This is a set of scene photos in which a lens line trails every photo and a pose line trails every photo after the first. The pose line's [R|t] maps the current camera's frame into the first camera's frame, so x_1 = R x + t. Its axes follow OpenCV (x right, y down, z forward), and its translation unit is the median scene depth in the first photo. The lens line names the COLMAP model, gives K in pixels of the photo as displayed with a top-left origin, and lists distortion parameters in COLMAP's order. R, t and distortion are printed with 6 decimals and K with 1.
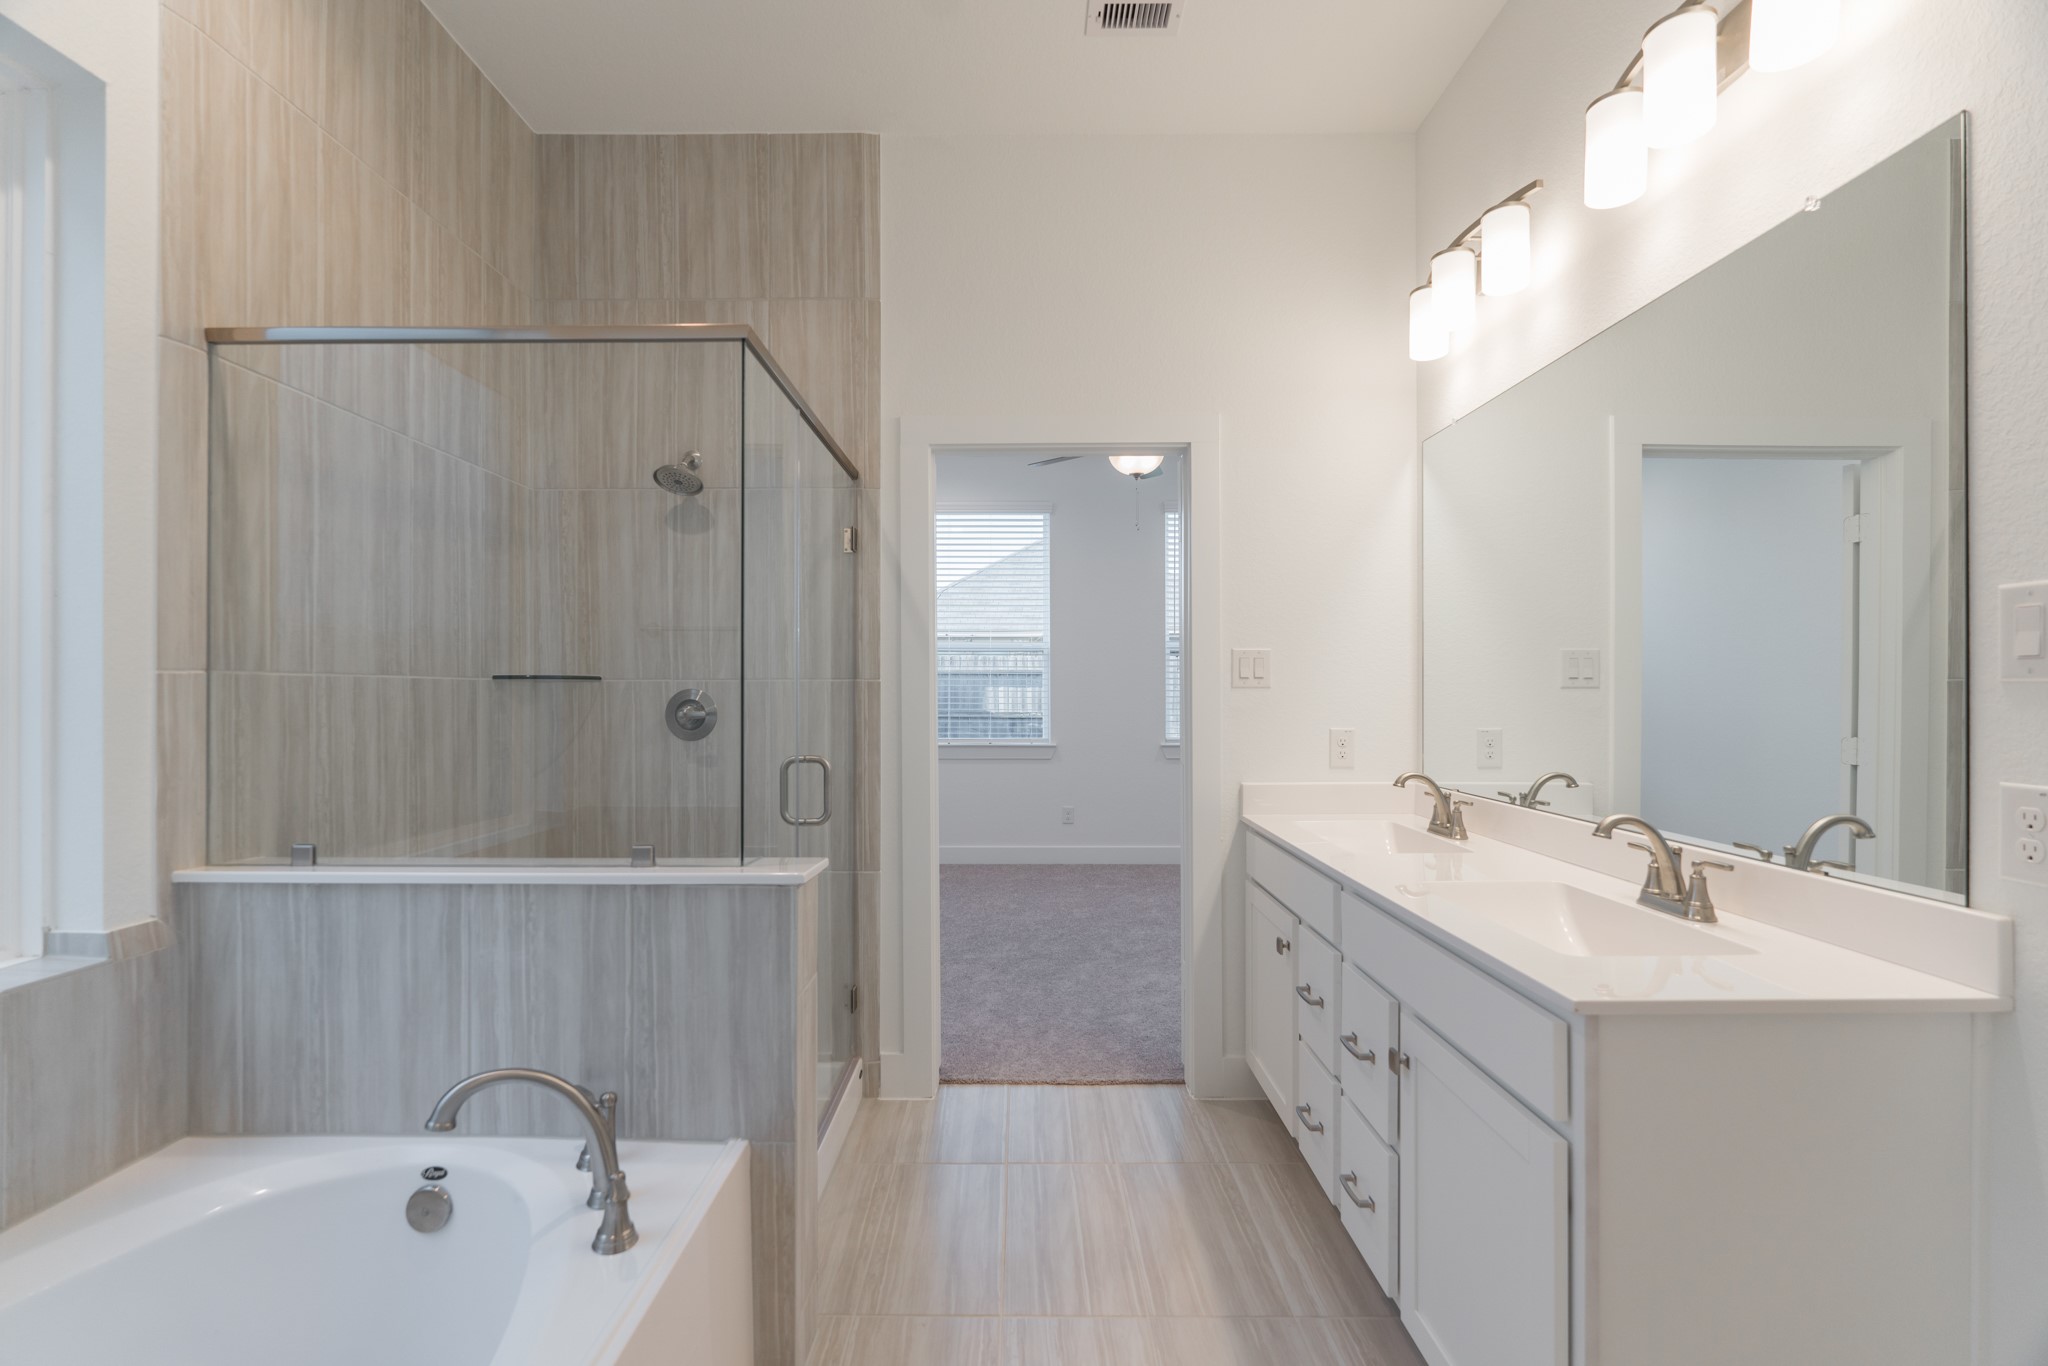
lens RADIAL K [[931.1, 0, 1008.1], [0, 931.1, 685.2], [0, 0, 1]] dist [-0.008971, 0.001138]
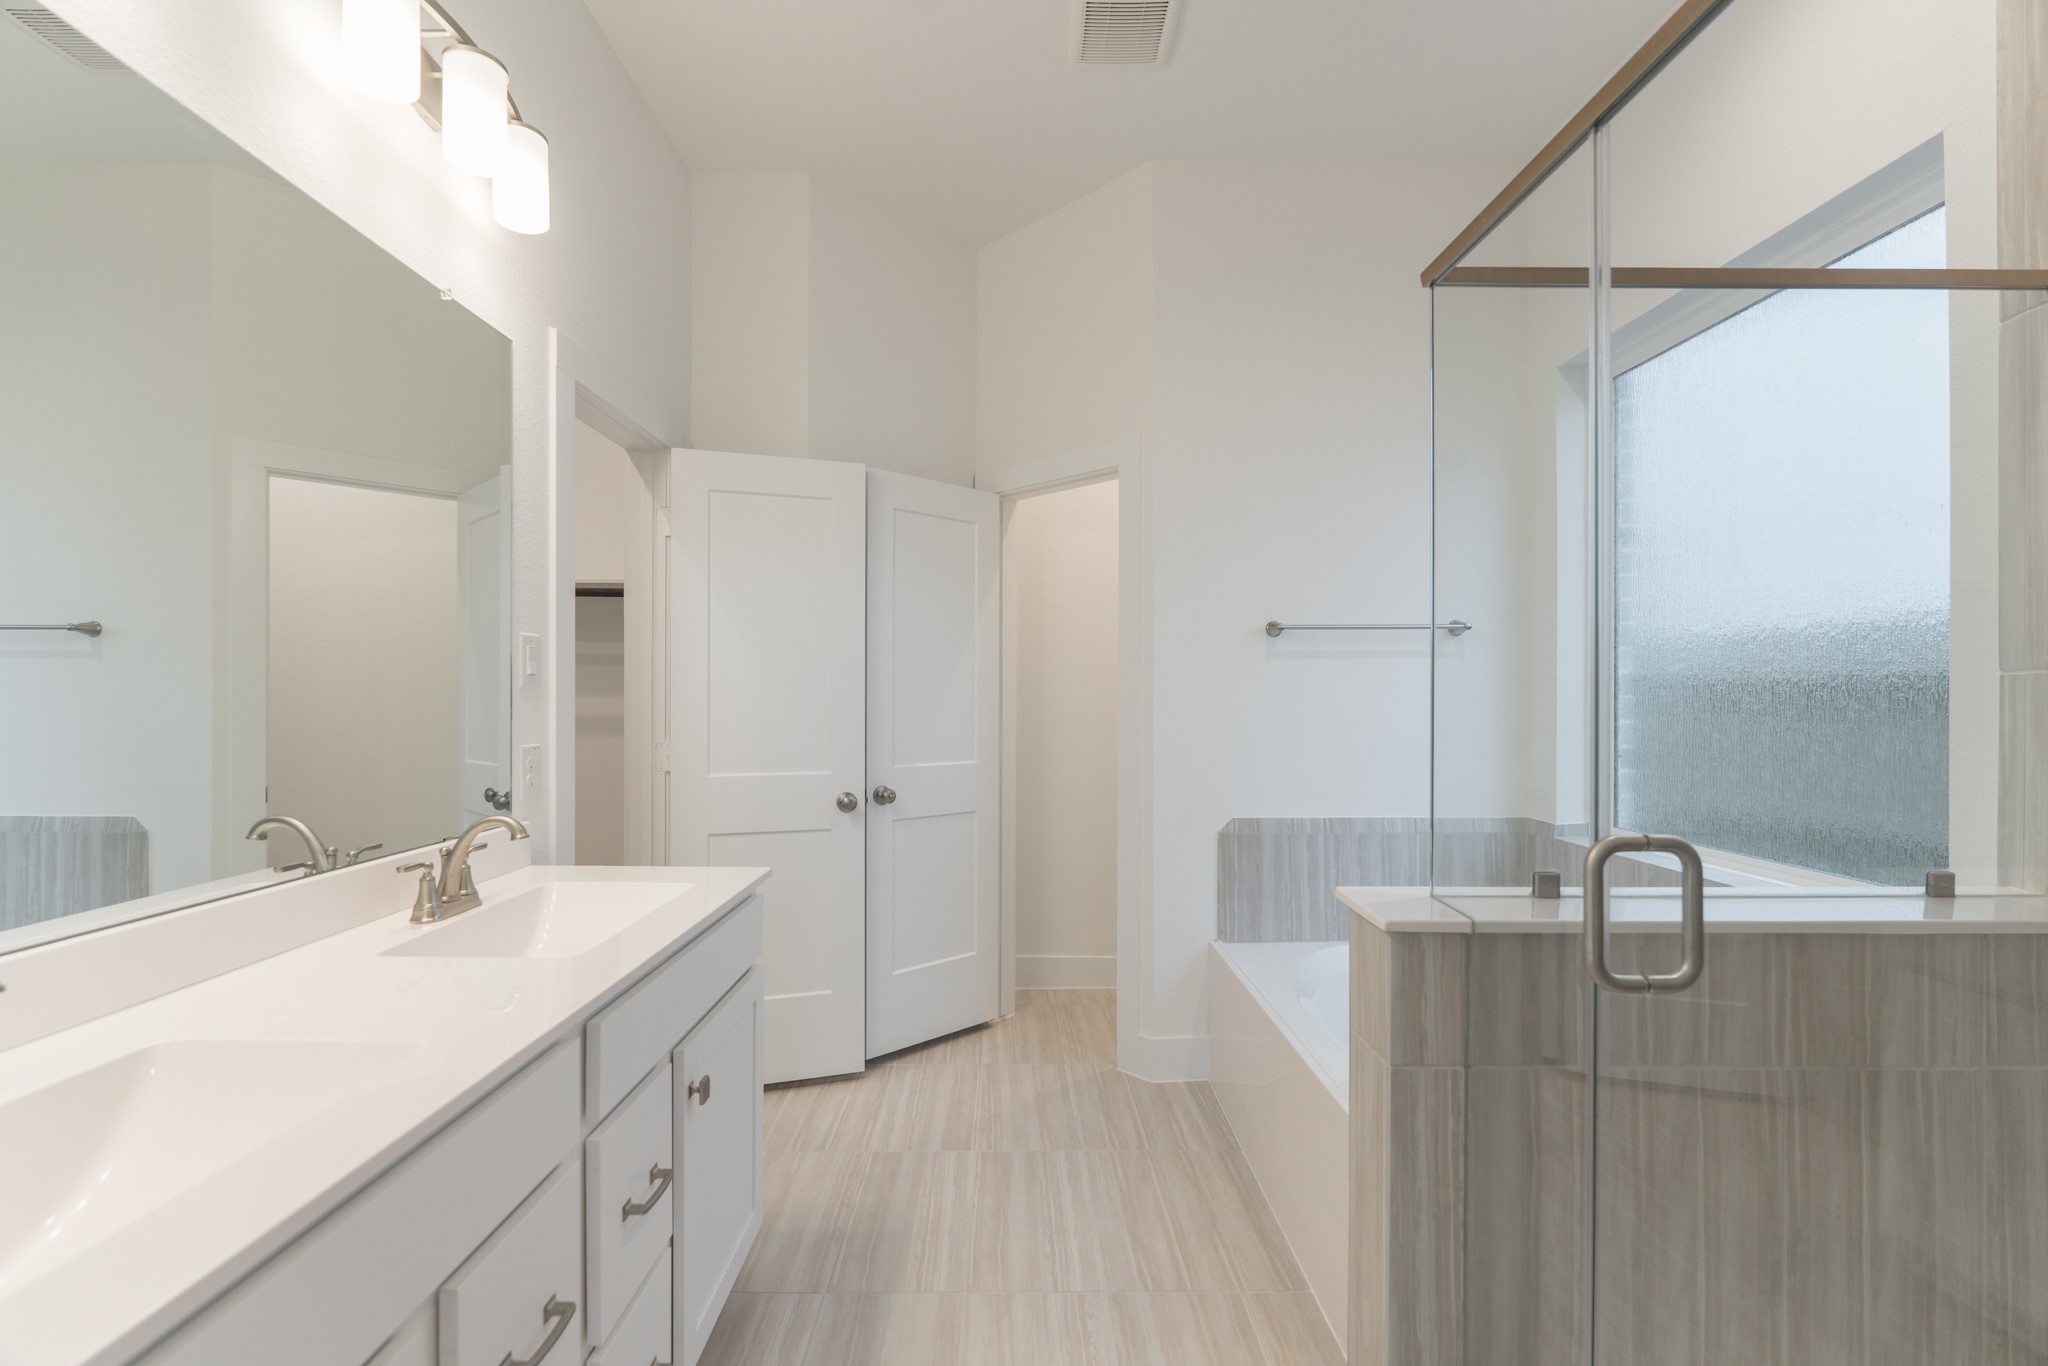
lens RADIAL K [[907.0, 0, 1020.1], [0, 907.0, 698.1], [0, 0, 1]] dist [-0.007878, 0.000766]
pose [[-0.999962, -0.000836, -0.008712, 0.107890], [-0.000659, 0.999793, -0.020334, 0.031288], [0.008727, -0.020328, -0.999755, 1.921444]]
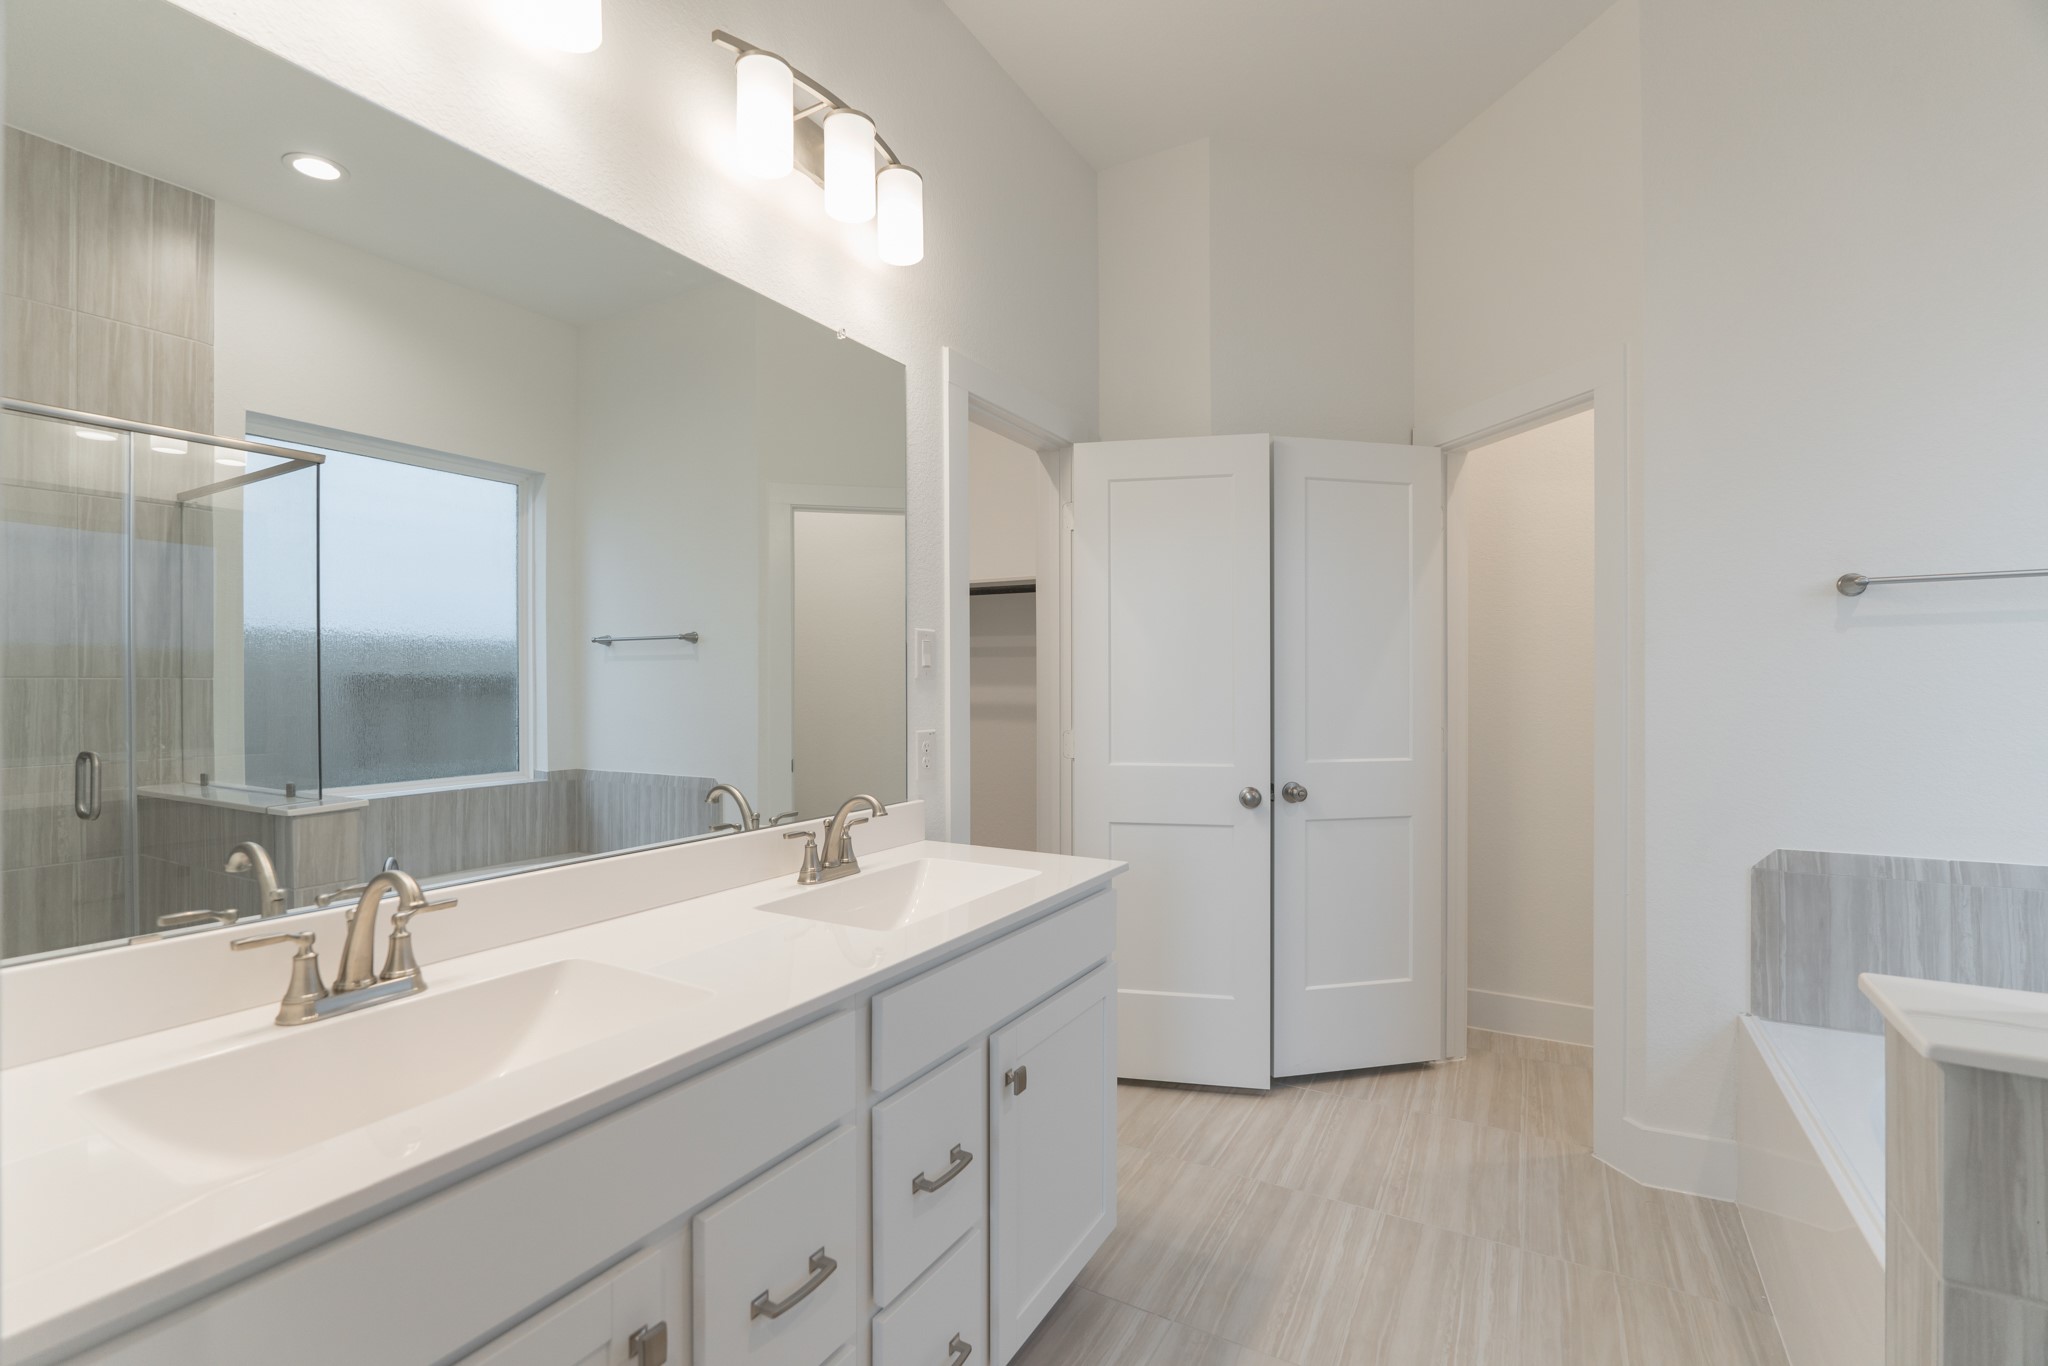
lens RADIAL K [[912.5, 0, 1031.6], [0, 912.5, 687.8], [0, 0, 1]] dist [-0.007413, 0.000527]
pose [[-0.866506, 0.002962, 0.499157, -0.053572], [-0.006361, 0.999836, -0.016975, 0.028851], [-0.499126, -0.017884, -0.866345, 1.790114]]
